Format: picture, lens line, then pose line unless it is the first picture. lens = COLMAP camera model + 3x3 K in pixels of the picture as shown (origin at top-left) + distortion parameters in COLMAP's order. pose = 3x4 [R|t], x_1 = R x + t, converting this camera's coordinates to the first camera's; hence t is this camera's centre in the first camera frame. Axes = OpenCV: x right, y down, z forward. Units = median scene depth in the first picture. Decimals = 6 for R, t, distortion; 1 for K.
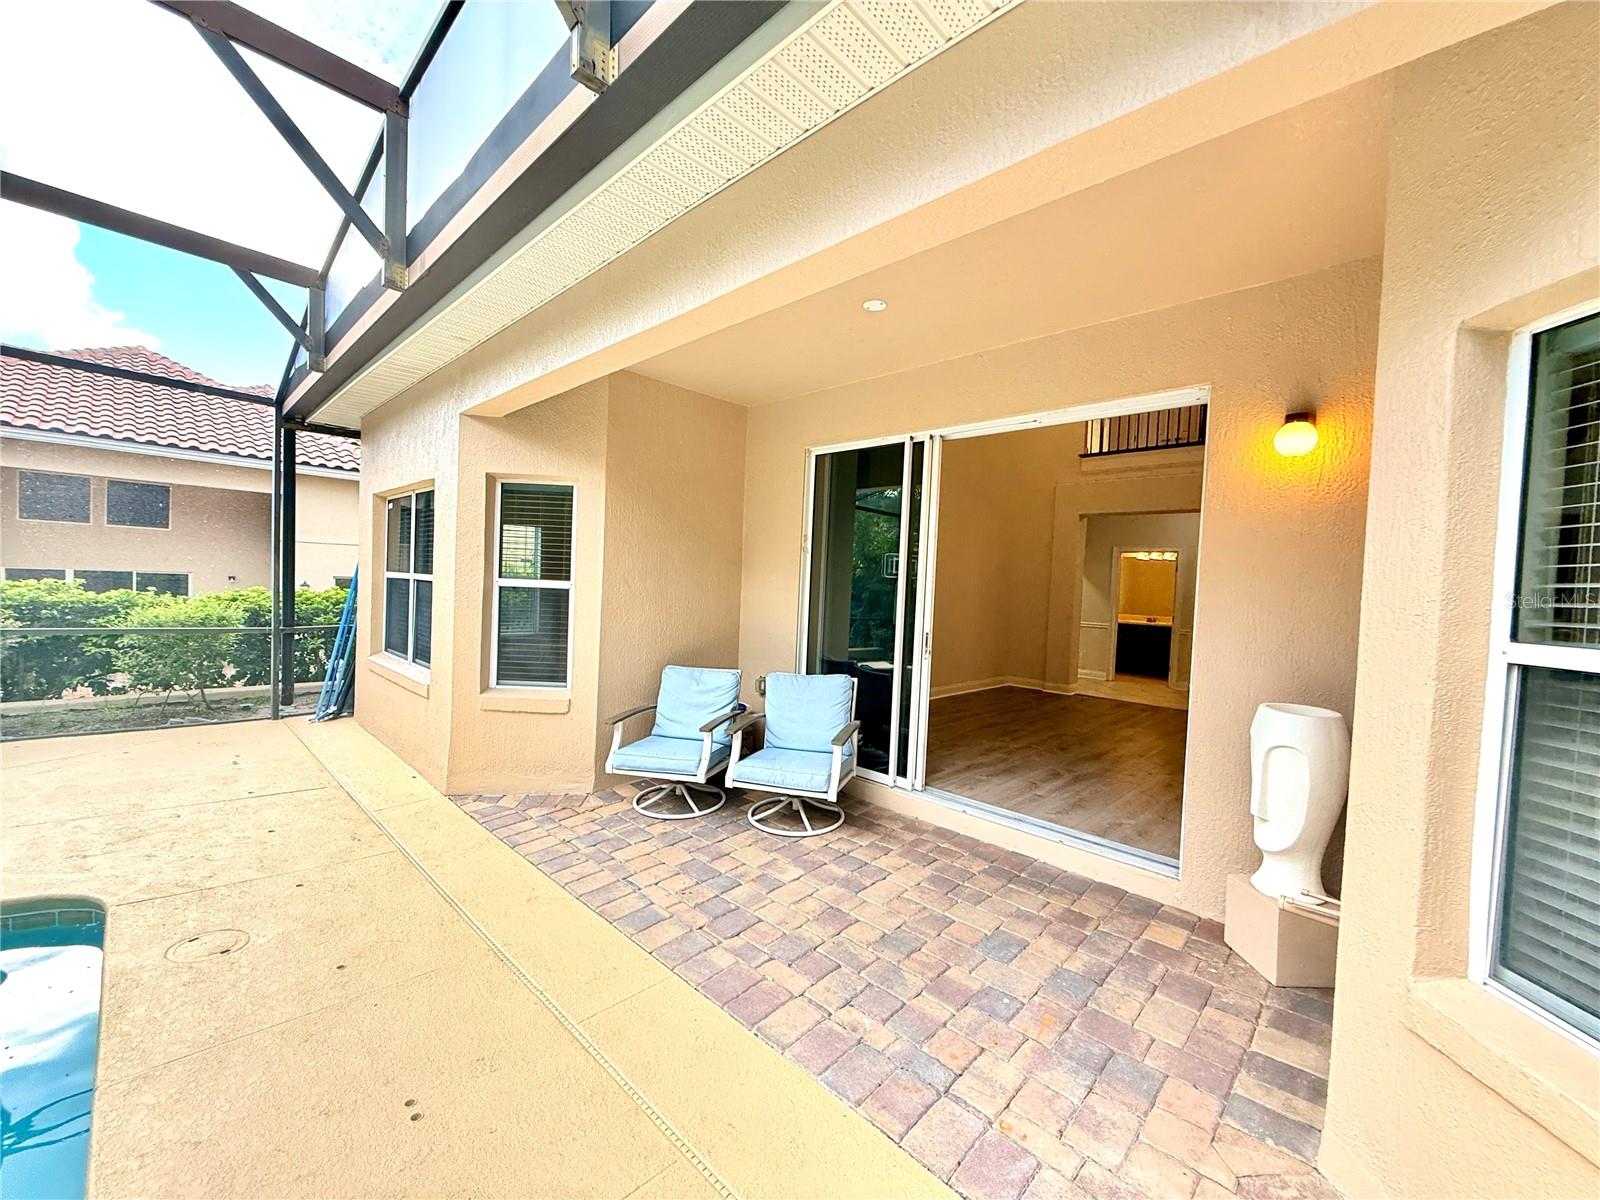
lens RADIAL K [[641.9, 0, 796.0], [0, 641.9, 601.9], [0, 0, 1]] dist [-0.001451, 0.000065]
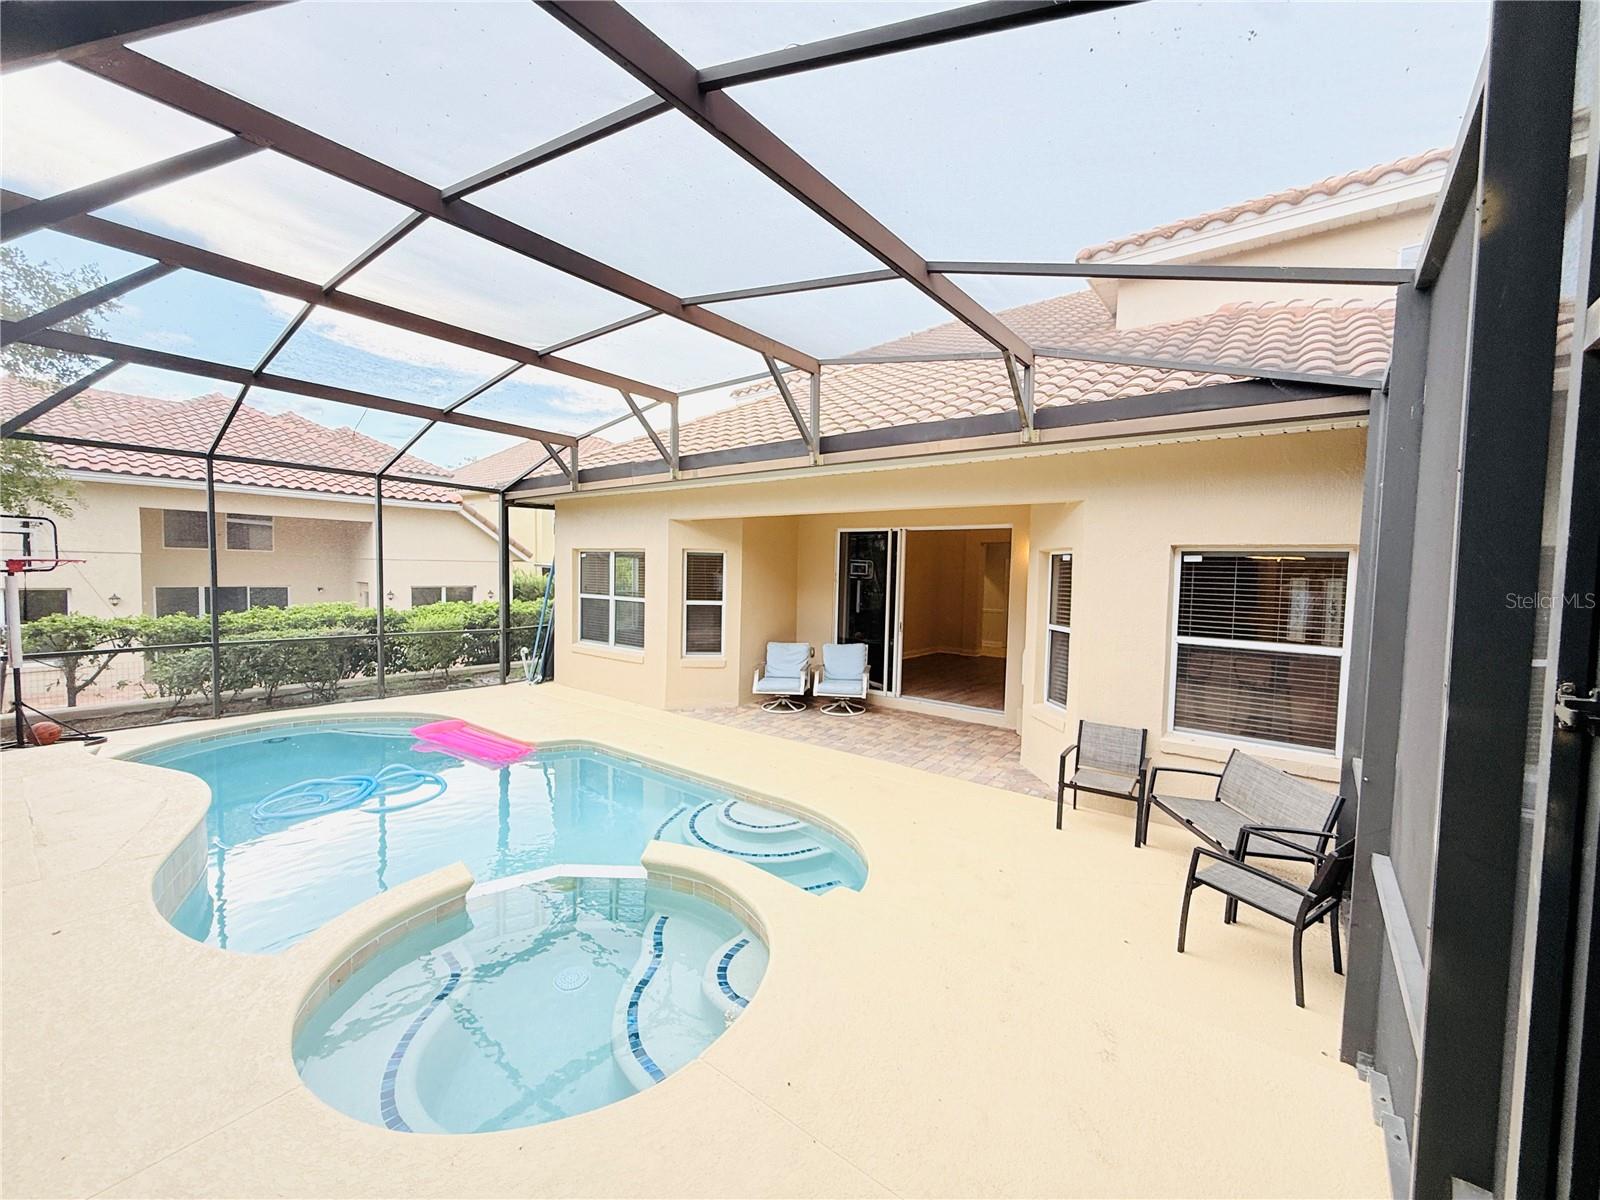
lens RADIAL K [[641.9, 0, 796.0], [0, 641.9, 601.9], [0, 0, 1]] dist [-0.001451, 0.000065]
pose [[0.994793, -0.024746, 0.098863, -0.339495], [0.022472, 0.999458, 0.024050, -0.075516], [-0.099405, -0.021703, 0.994810, -1.044874]]
